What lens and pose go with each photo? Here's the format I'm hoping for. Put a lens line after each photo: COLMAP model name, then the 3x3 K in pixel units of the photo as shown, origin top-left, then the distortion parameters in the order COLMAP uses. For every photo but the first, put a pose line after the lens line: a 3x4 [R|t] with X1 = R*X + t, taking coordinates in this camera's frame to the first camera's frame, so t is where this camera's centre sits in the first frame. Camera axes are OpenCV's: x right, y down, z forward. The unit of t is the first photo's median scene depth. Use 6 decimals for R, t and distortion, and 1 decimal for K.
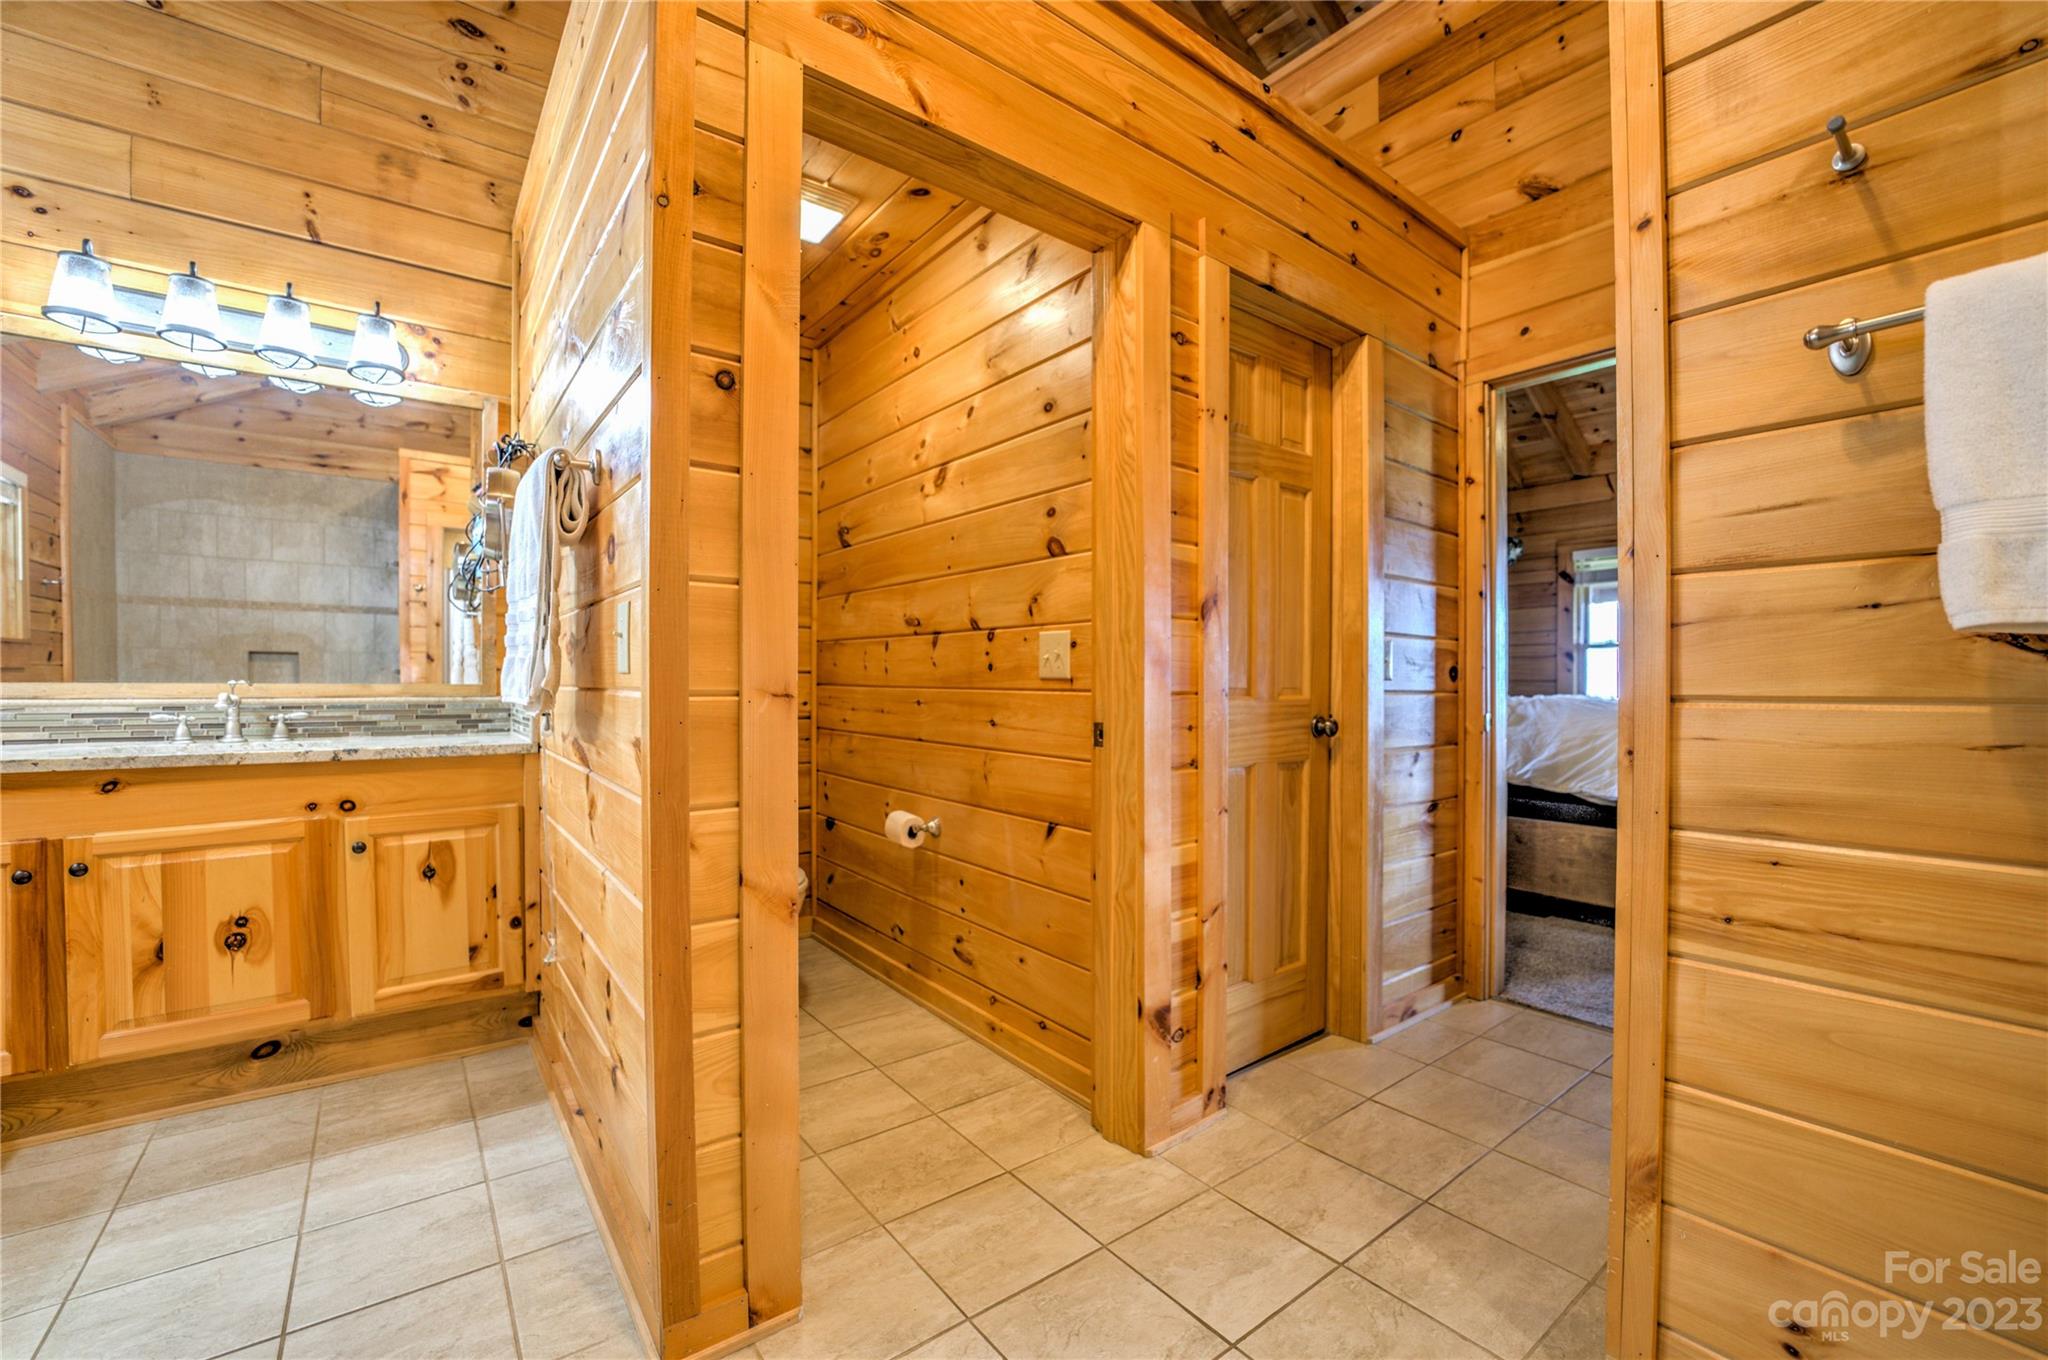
lens RADIAL K [[841.4, 0, 1038.0], [0, 841.4, 686.7], [0, 0, 1]] dist [-0.018888, 0.002269]
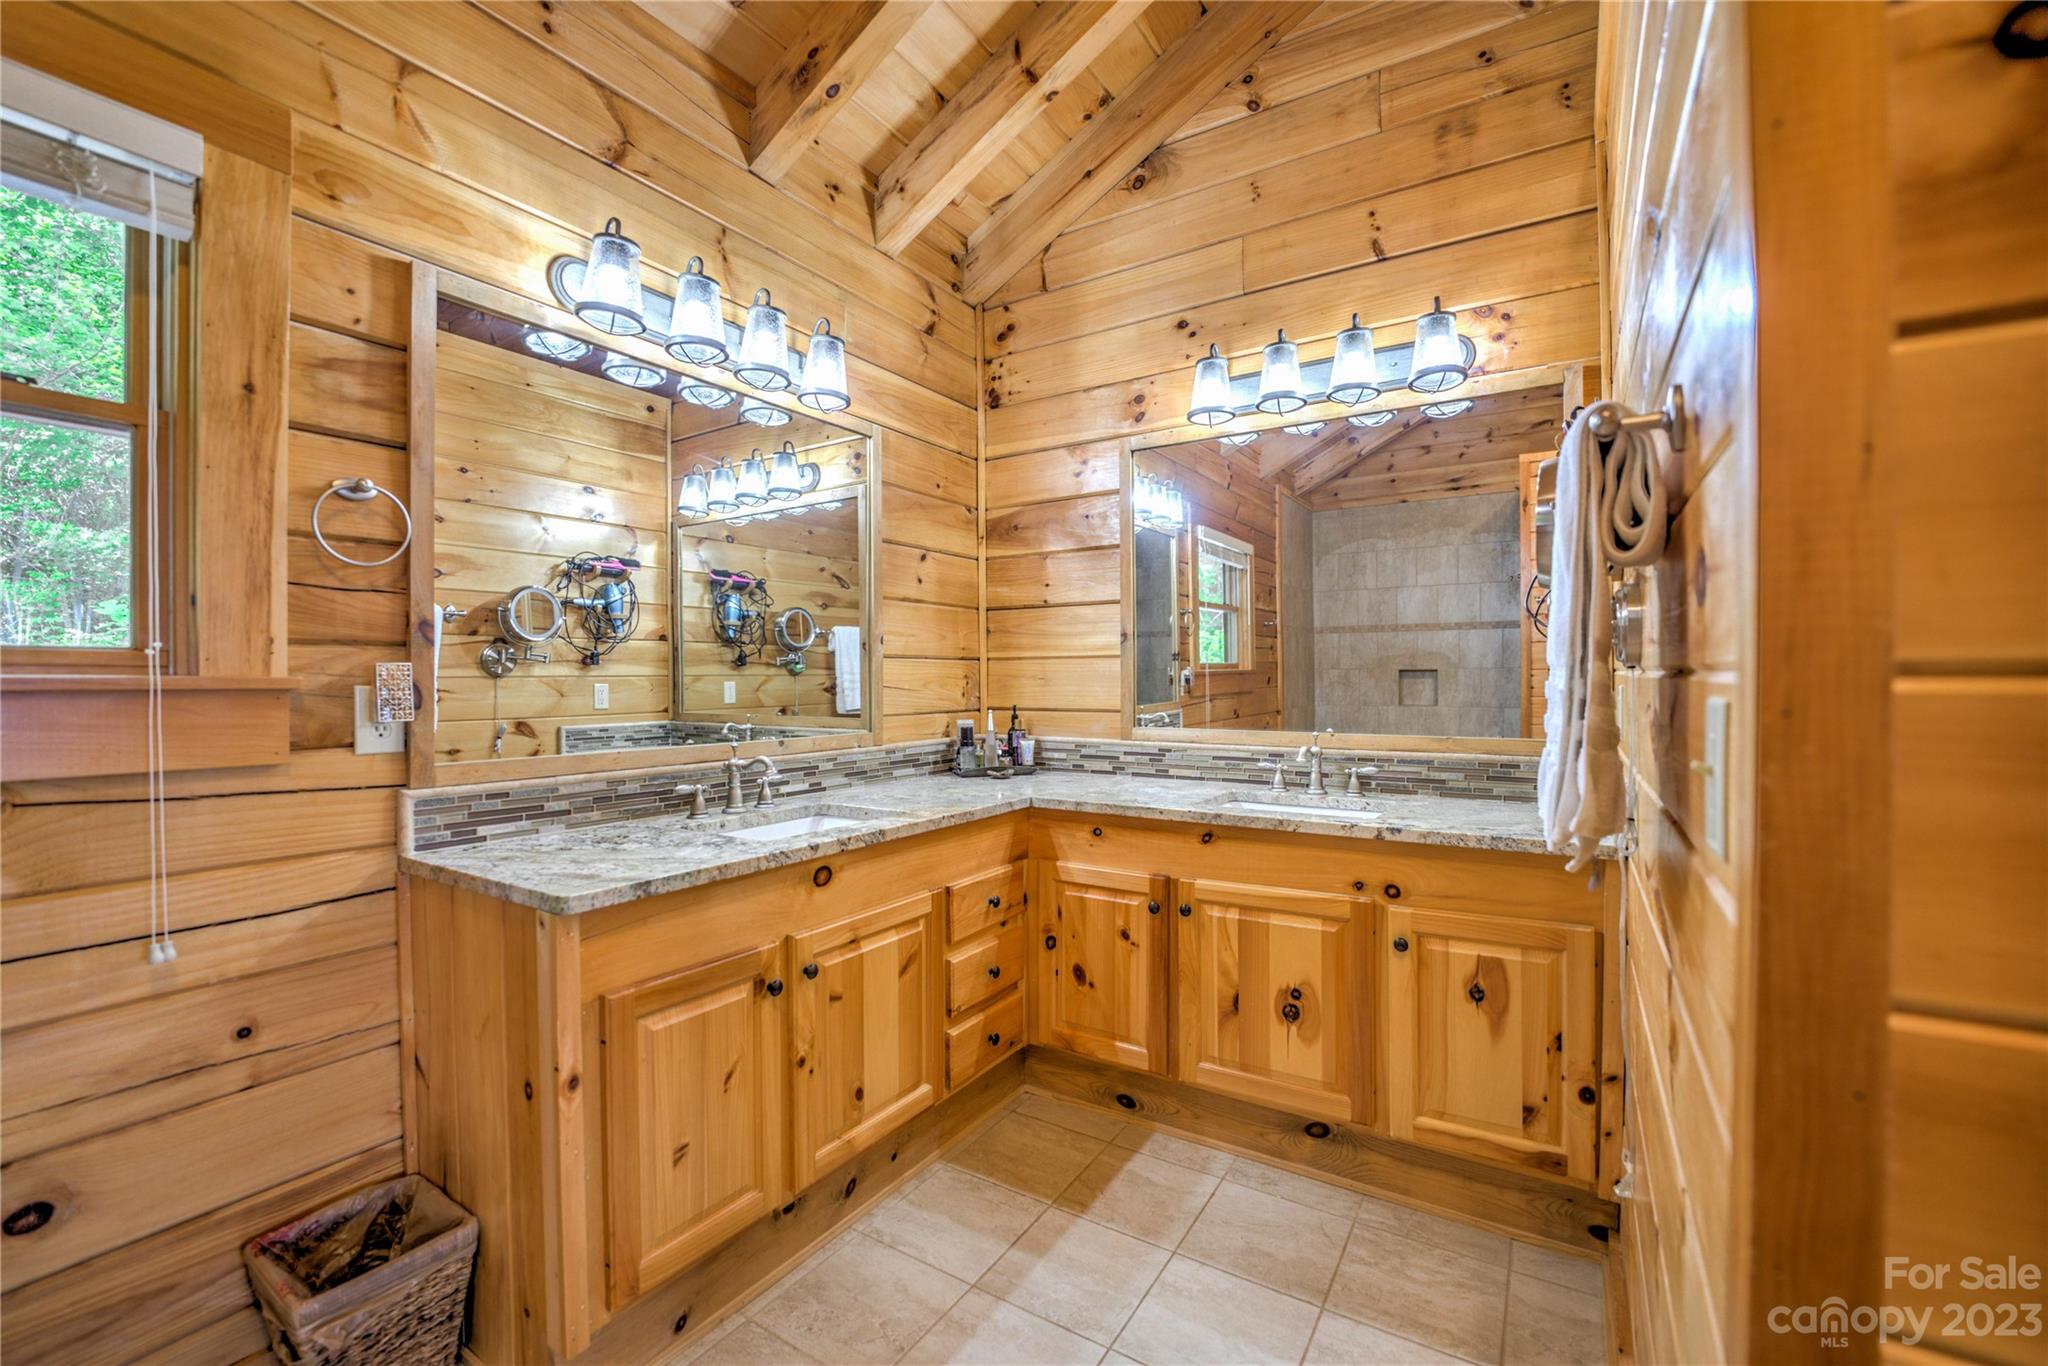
lens RADIAL K [[838.5, 0, 1031.2], [0, 838.5, 680.9], [0, 0, 1]] dist [-0.030073, 0.003140]
pose [[0.334694, 0.006720, -0.942303, -0.133791], [0.001045, 0.999971, 0.007502, -0.077338], [0.942326, -0.003496, 0.334678, 0.335634]]
